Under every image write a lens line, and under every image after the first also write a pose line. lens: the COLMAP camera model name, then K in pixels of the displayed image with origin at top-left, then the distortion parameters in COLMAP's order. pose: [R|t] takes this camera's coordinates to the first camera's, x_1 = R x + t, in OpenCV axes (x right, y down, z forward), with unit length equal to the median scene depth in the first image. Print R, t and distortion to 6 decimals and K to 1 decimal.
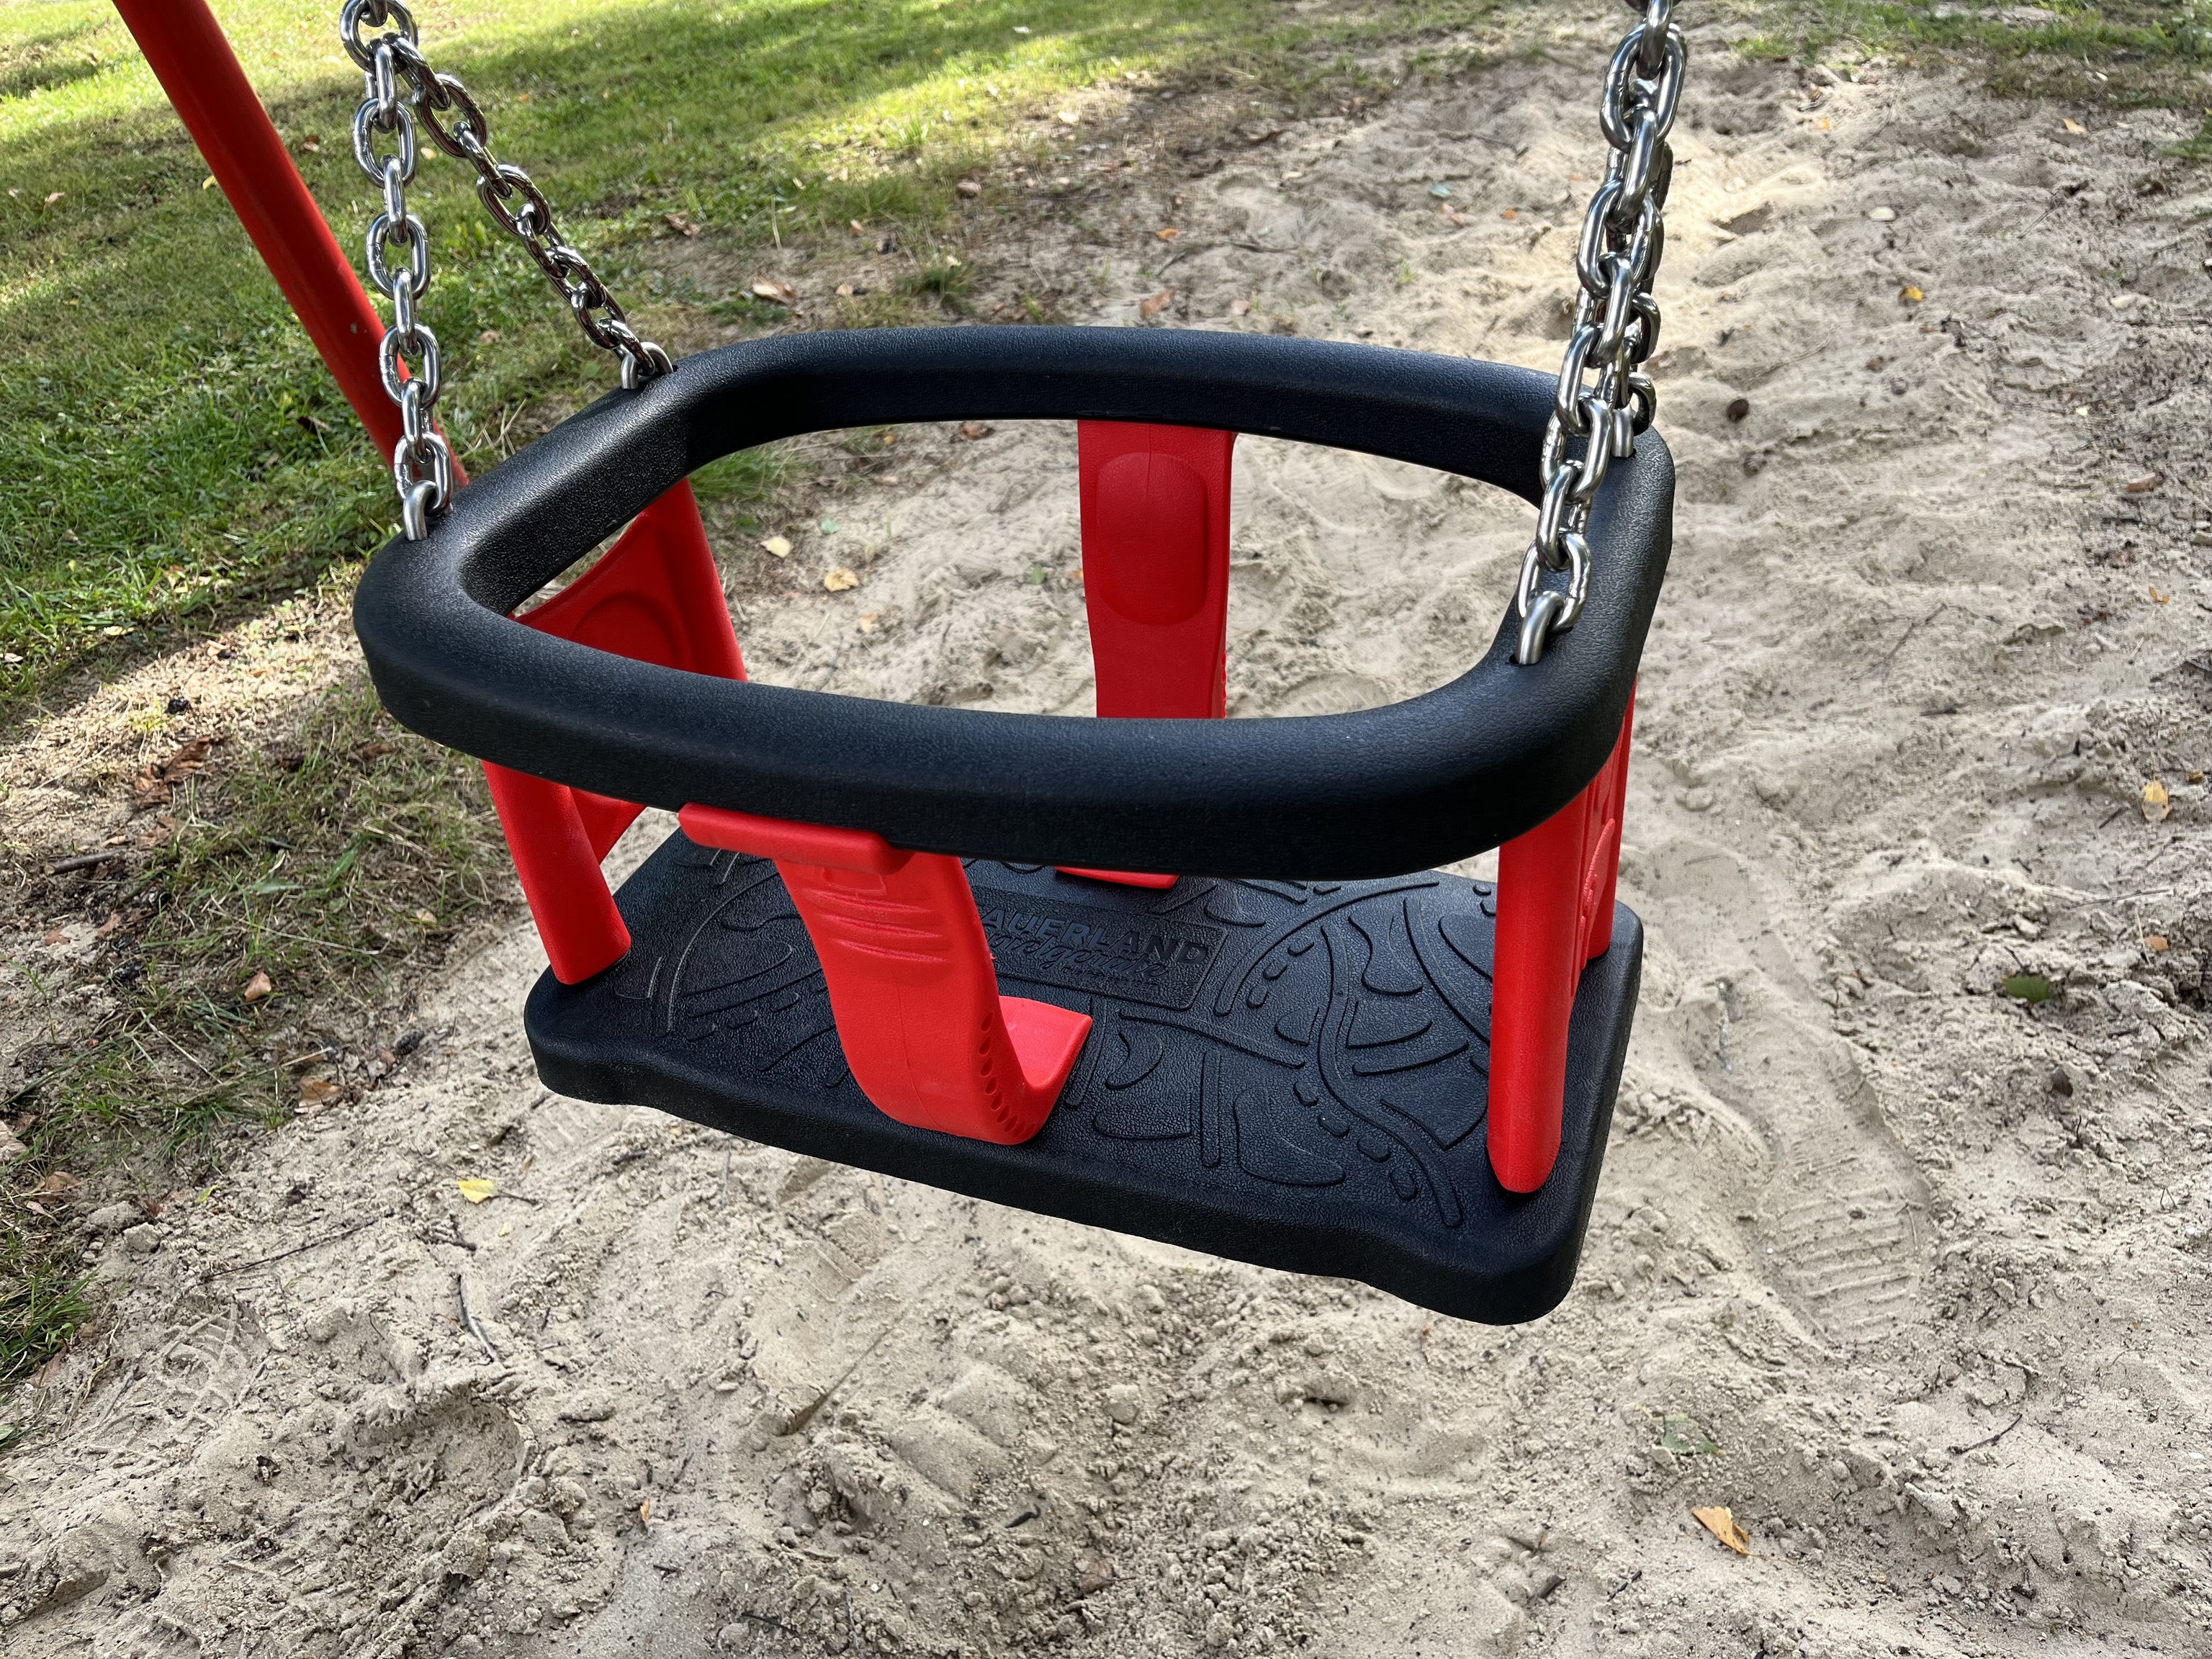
lens RADIAL K [[1689.9, 0, 1118.3], [0, 1689.9, 825.6], [0, 0, 1]] dist [0.059731, -0.094153]
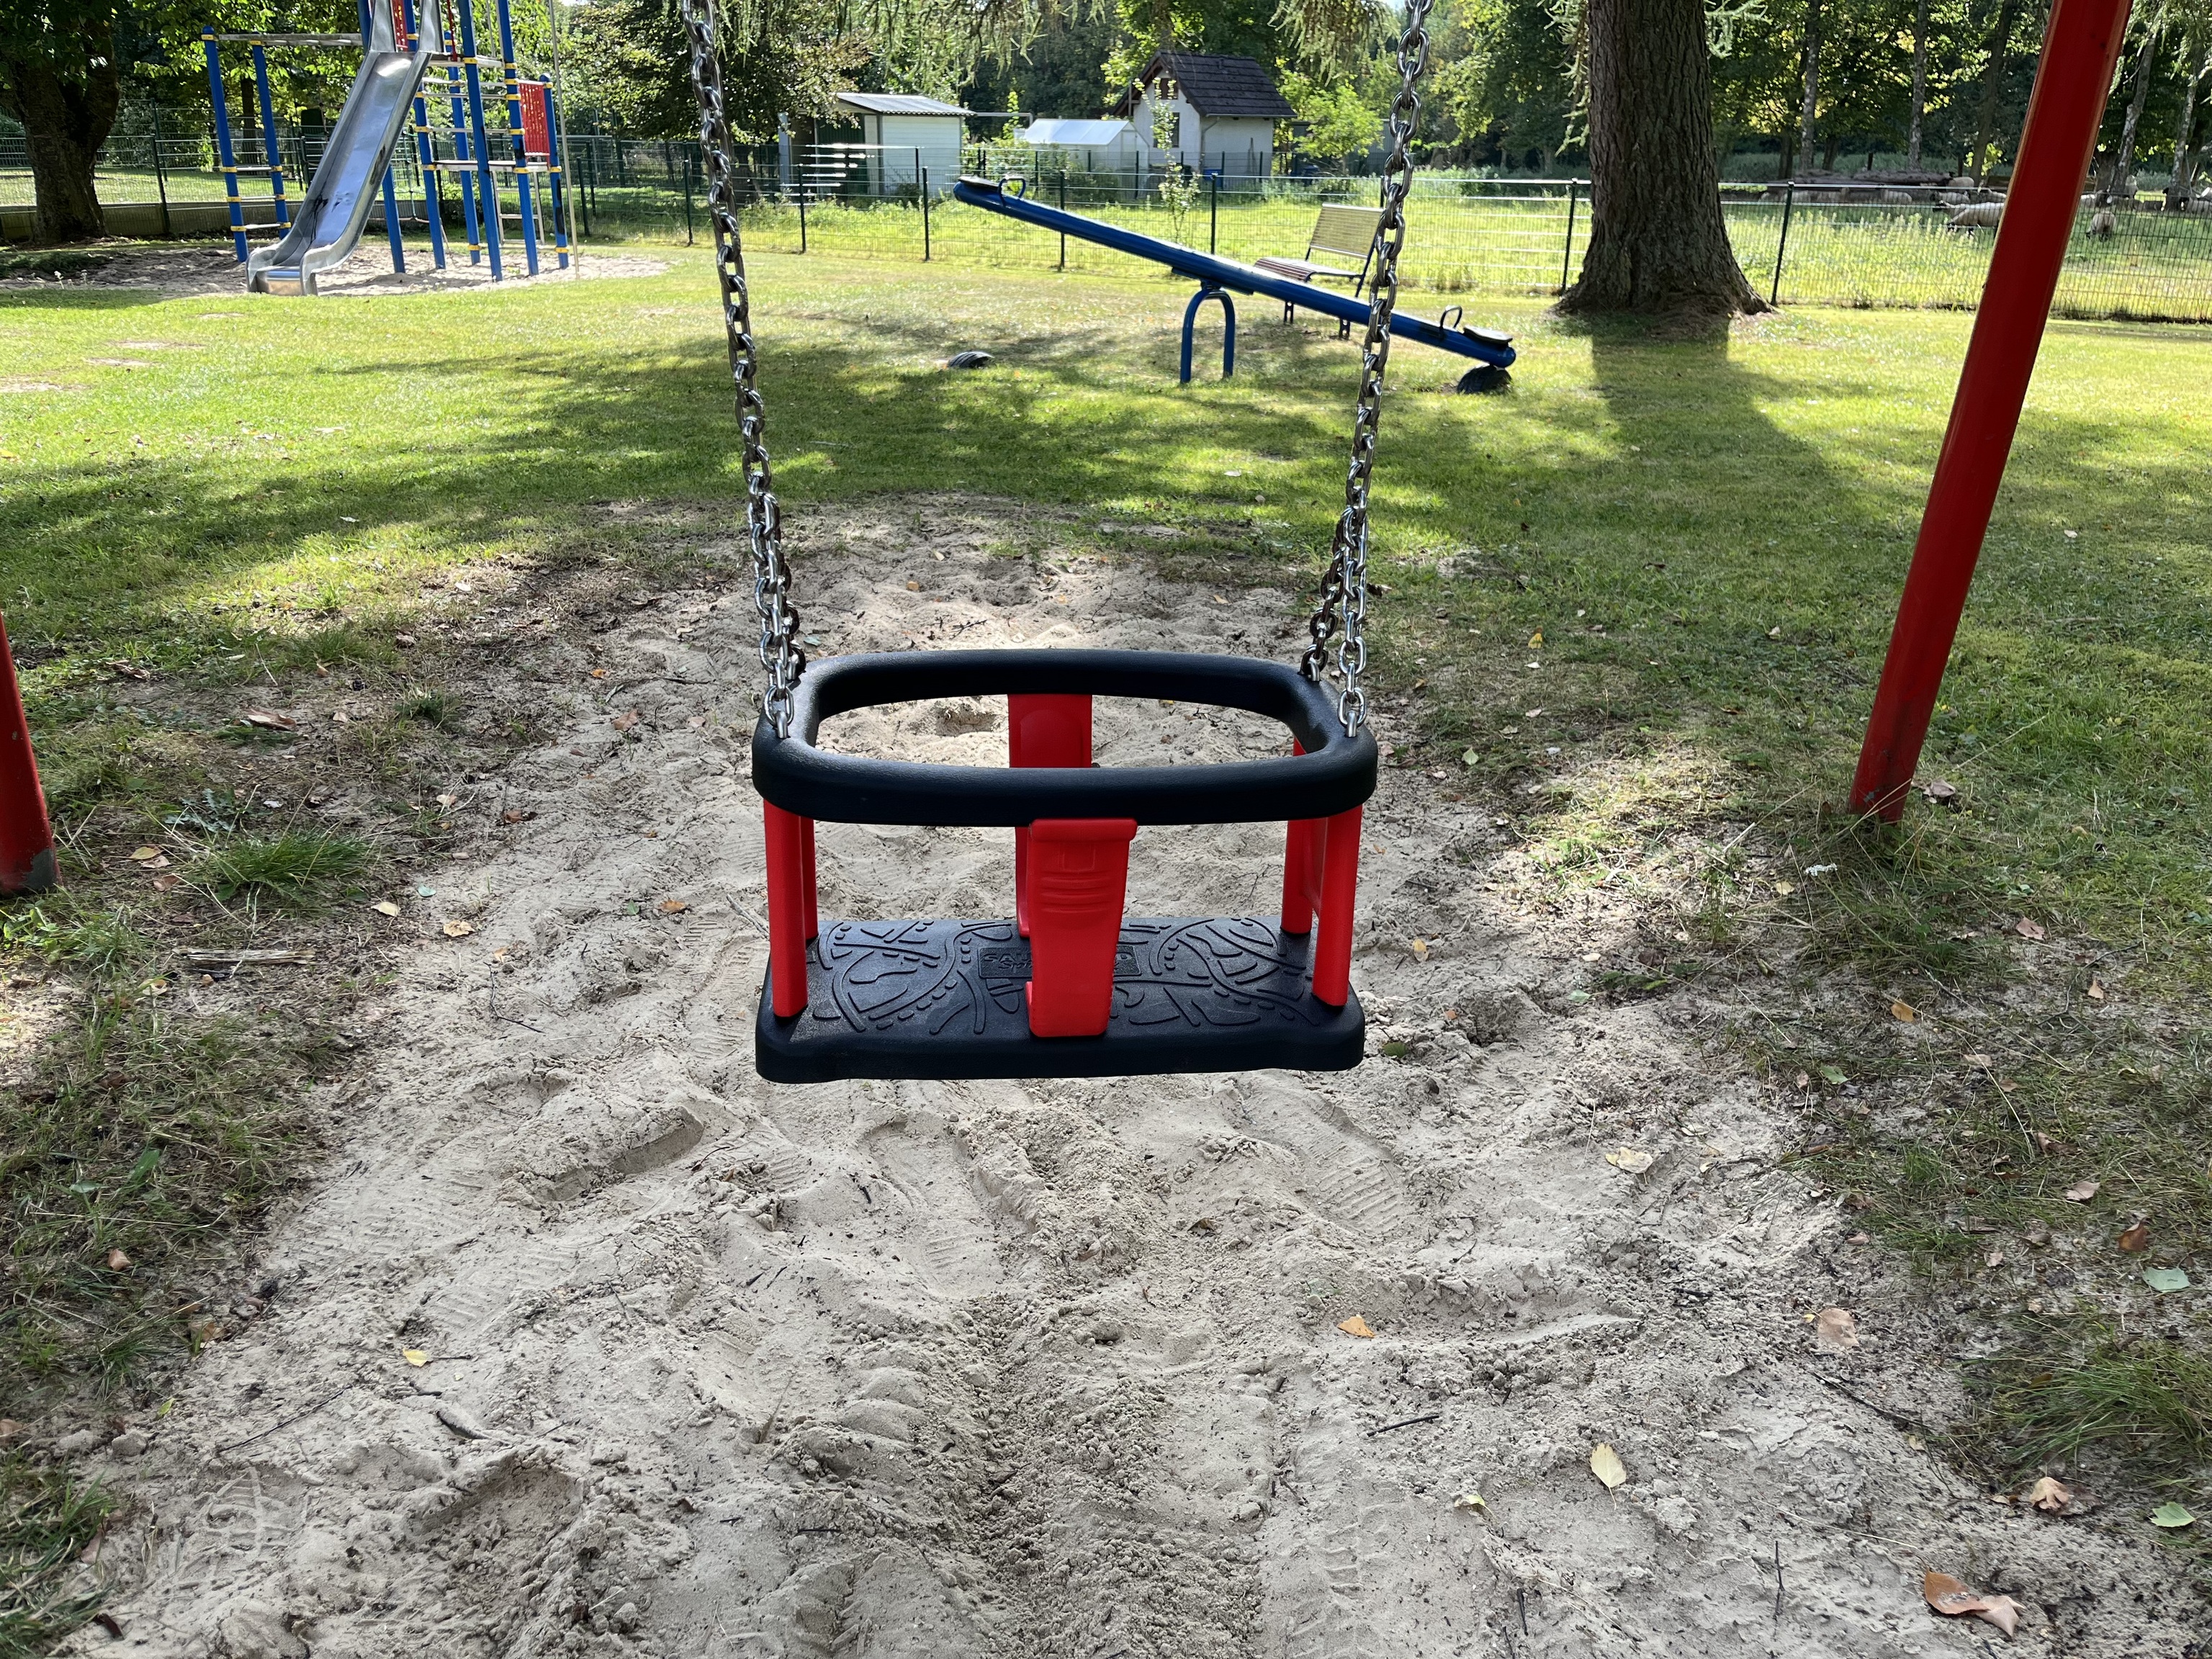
lens RADIAL K [[1644.7, 0, 1108.5], [0, 1644.7, 822.7], [0, 0, 1]] dist [0.035629, -0.027697]
pose [[0.886339, -0.051612, 0.460151, -0.418570], [0.171878, 0.959440, -0.223455, 0.177347], [-0.429954, 0.277147, 0.859261, -0.314877]]
